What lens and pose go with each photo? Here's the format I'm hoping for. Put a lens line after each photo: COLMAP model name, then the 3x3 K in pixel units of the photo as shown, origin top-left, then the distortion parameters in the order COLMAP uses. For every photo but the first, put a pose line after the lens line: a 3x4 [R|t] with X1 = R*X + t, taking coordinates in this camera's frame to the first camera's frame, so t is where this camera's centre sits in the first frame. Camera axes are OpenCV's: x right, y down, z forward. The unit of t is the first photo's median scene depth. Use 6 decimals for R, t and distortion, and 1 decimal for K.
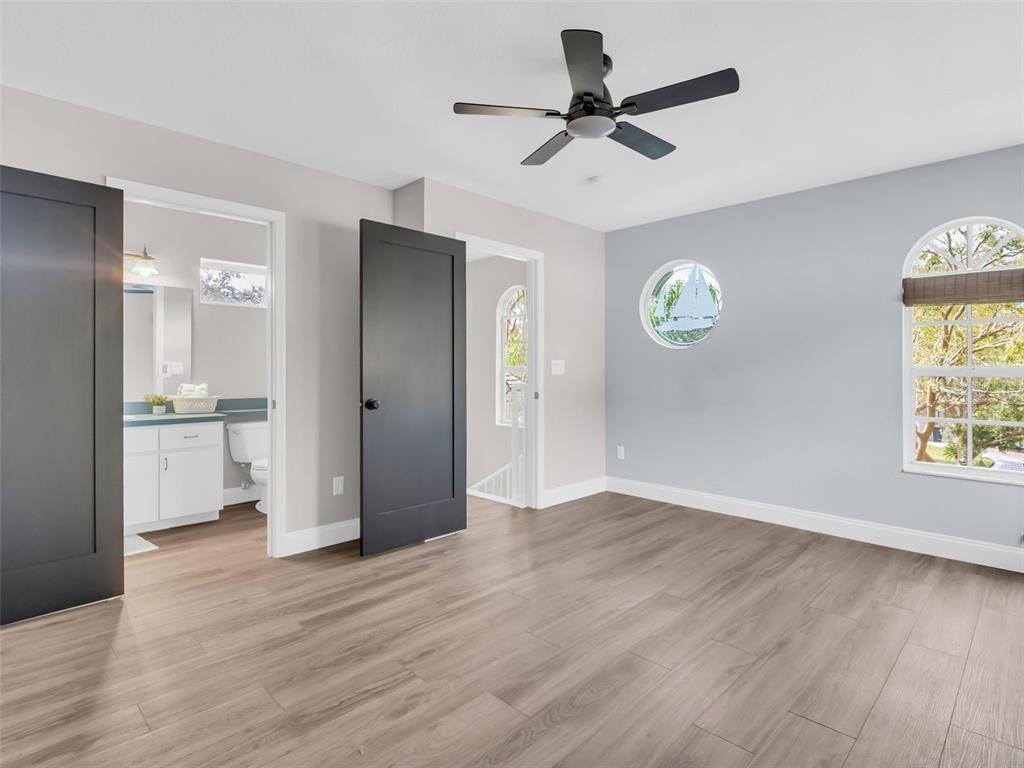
lens RADIAL K [[528.9, 0, 509.8], [0, 528.9, 372.1], [0, 0, 1]] dist [0.004259, -0.009689]
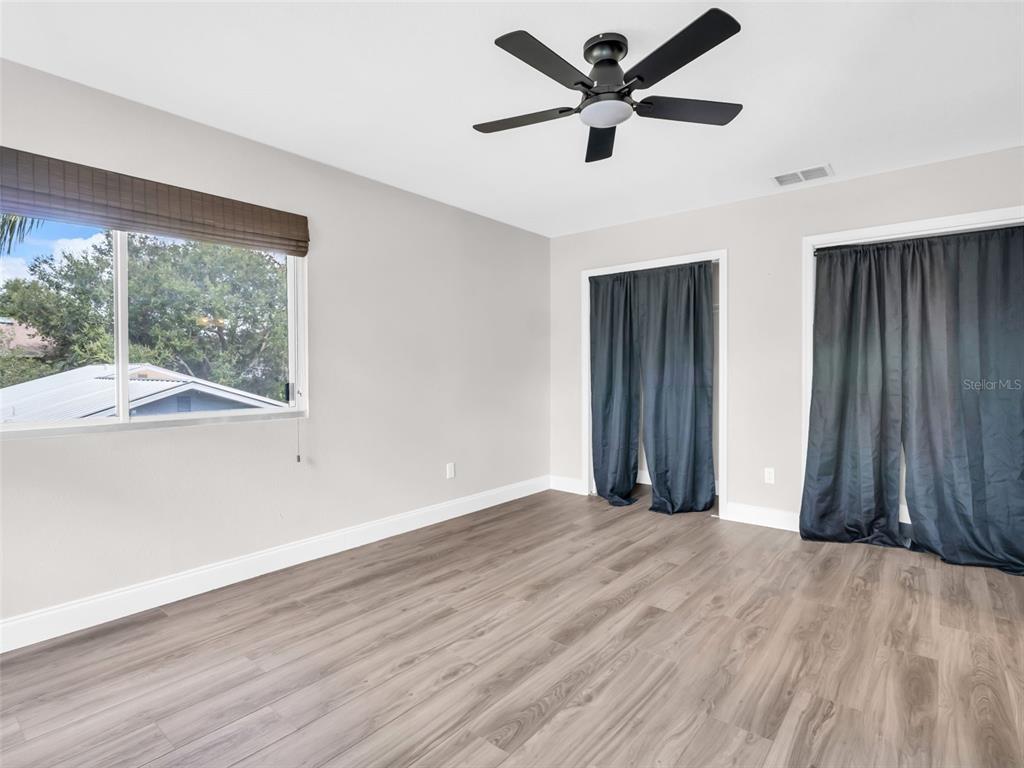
lens RADIAL K [[519.9, 0, 512.0], [0, 519.9, 384.0], [0, 0, 1]] dist [0.000857, -0.012472]
pose [[-0.995185, 0.004897, -0.097889, 0.390286], [0.002030, 0.999567, 0.029368, -0.011393], [0.097990, 0.029028, -0.994764, 1.799872]]
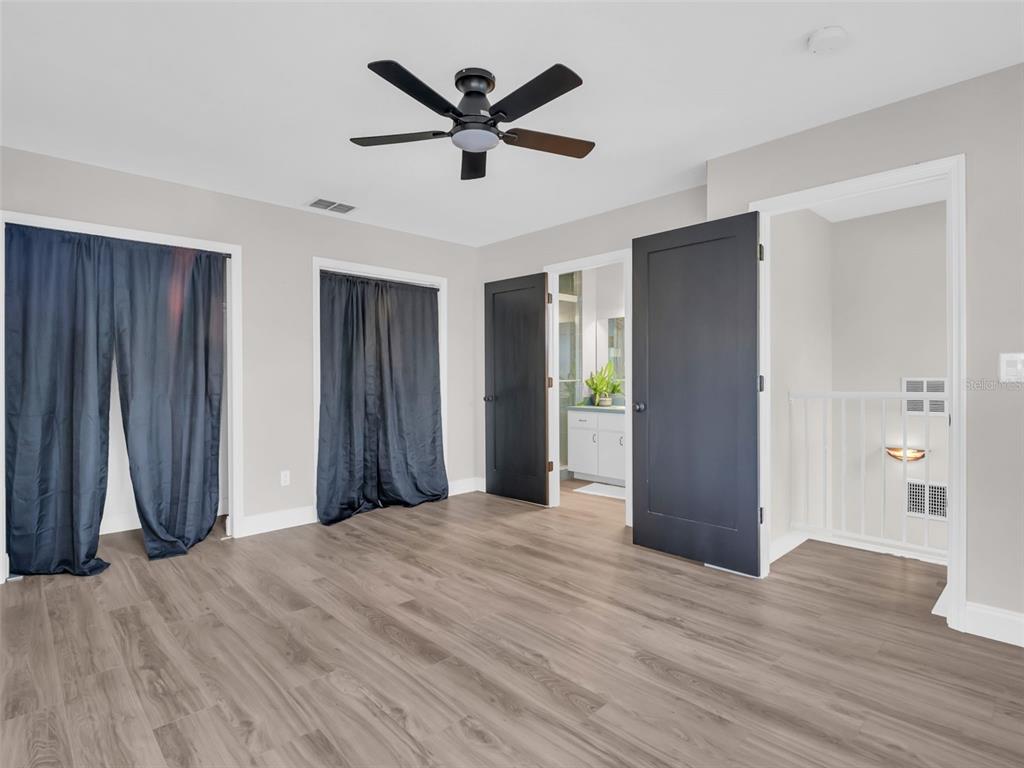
lens RADIAL K [[528.9, 0, 509.8], [0, 528.9, 372.1], [0, 0, 1]] dist [0.004259, -0.009689]
pose [[-0.021675, -0.007215, -0.999739, 1.118042], [0.002084, 0.999971, -0.007262, -0.002020], [0.999763, -0.002241, -0.021660, 1.028305]]
